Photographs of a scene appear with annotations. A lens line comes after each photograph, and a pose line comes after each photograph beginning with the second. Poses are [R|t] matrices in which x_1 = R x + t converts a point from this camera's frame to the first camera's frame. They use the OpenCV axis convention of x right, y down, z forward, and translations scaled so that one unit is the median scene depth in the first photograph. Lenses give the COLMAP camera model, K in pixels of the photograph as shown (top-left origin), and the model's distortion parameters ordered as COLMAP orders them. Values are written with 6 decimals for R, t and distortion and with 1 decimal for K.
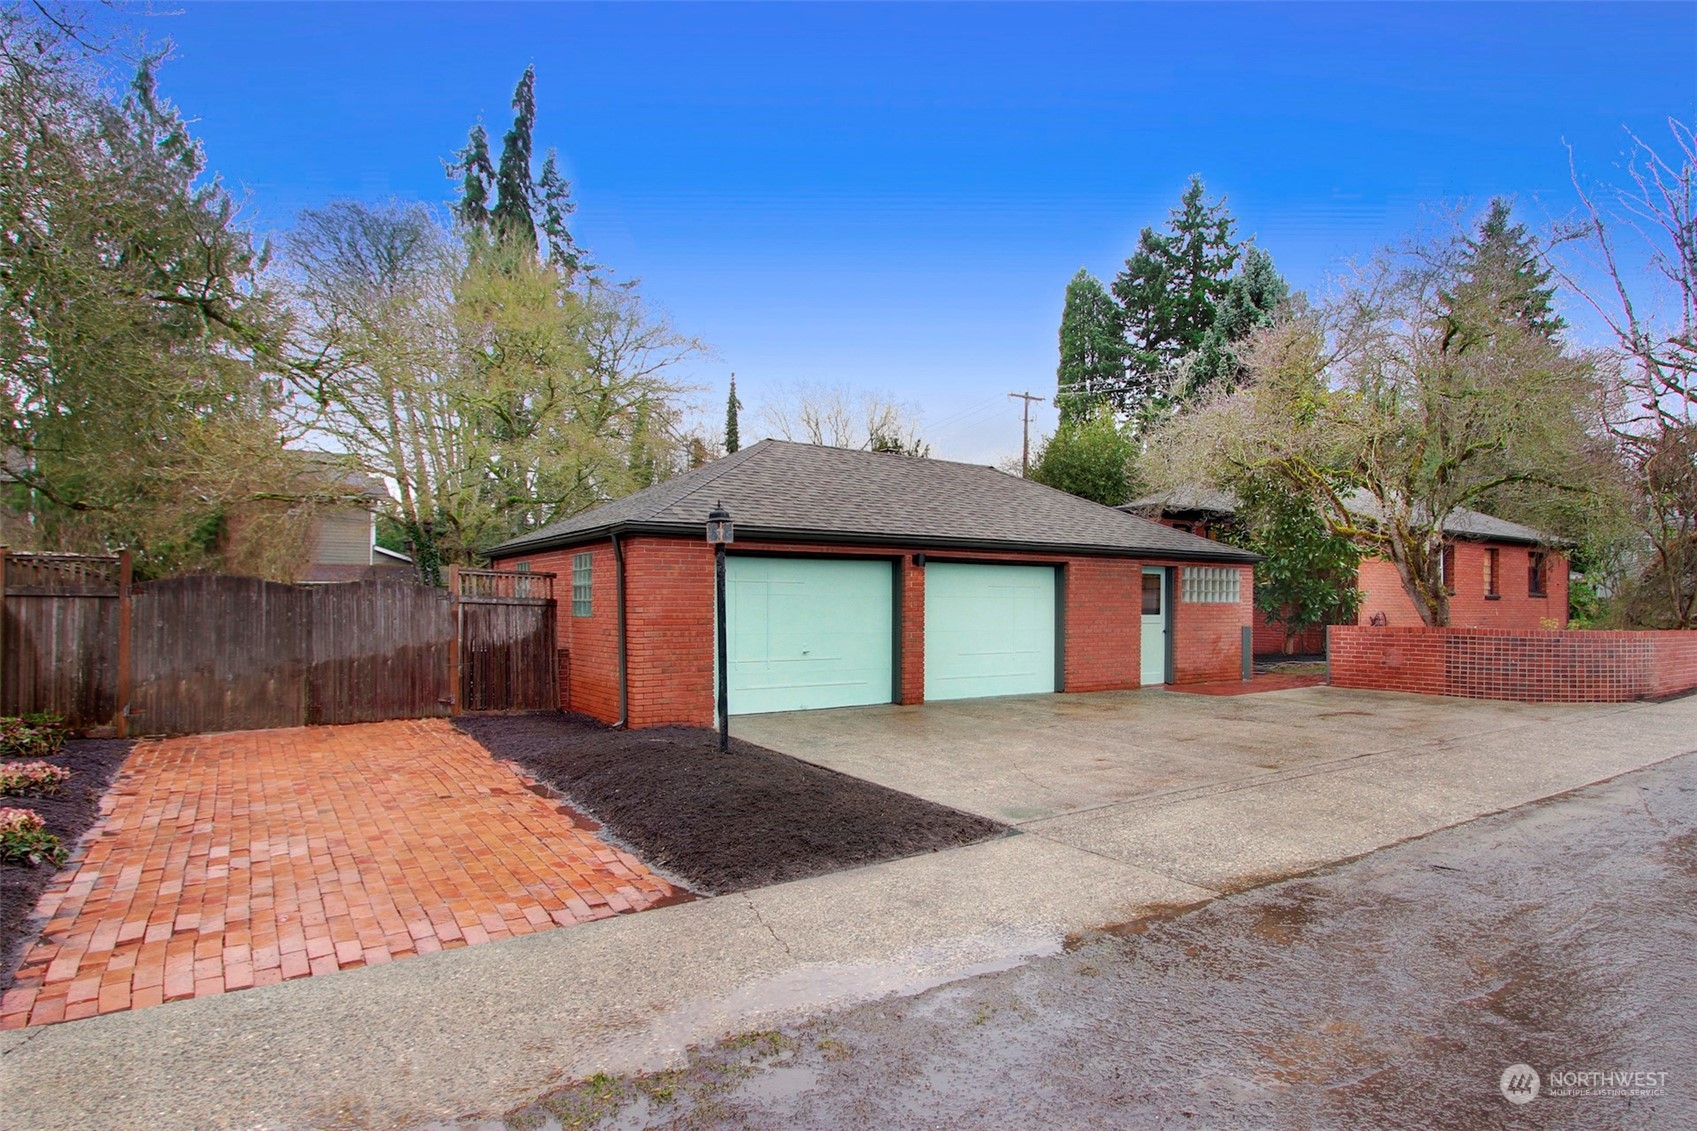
lens RADIAL K [[848.8, 0, 842.8], [0, 848.8, 561.7], [0, 0, 1]] dist [-0.016668, -0.000063]
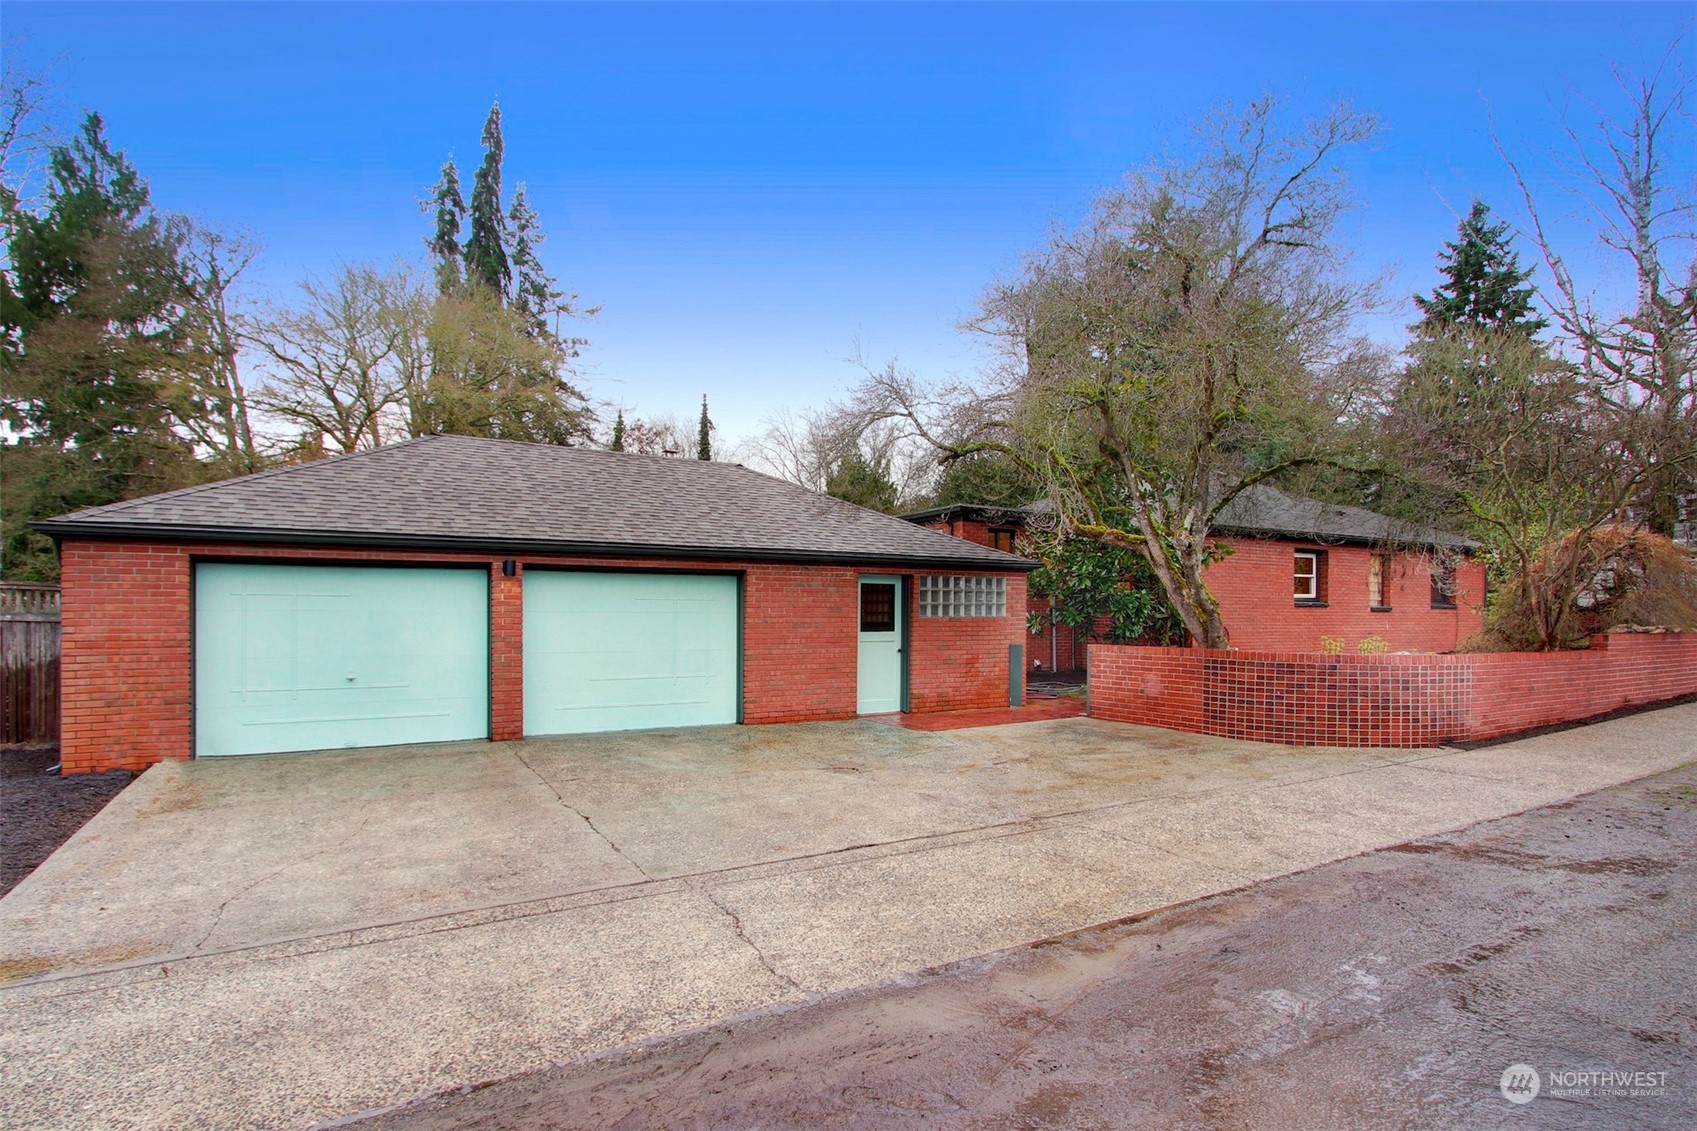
lens RADIAL K [[768.9, 0, 847.7], [0, 768.9, 585.5], [0, 0, 1]] dist [-0.013709, 0.000550]
pose [[0.997536, -0.004251, -0.070023, 0.373346], [0.005169, 0.999903, 0.012936, 0.005782], [0.069961, -0.013266, 0.997462, 0.216932]]
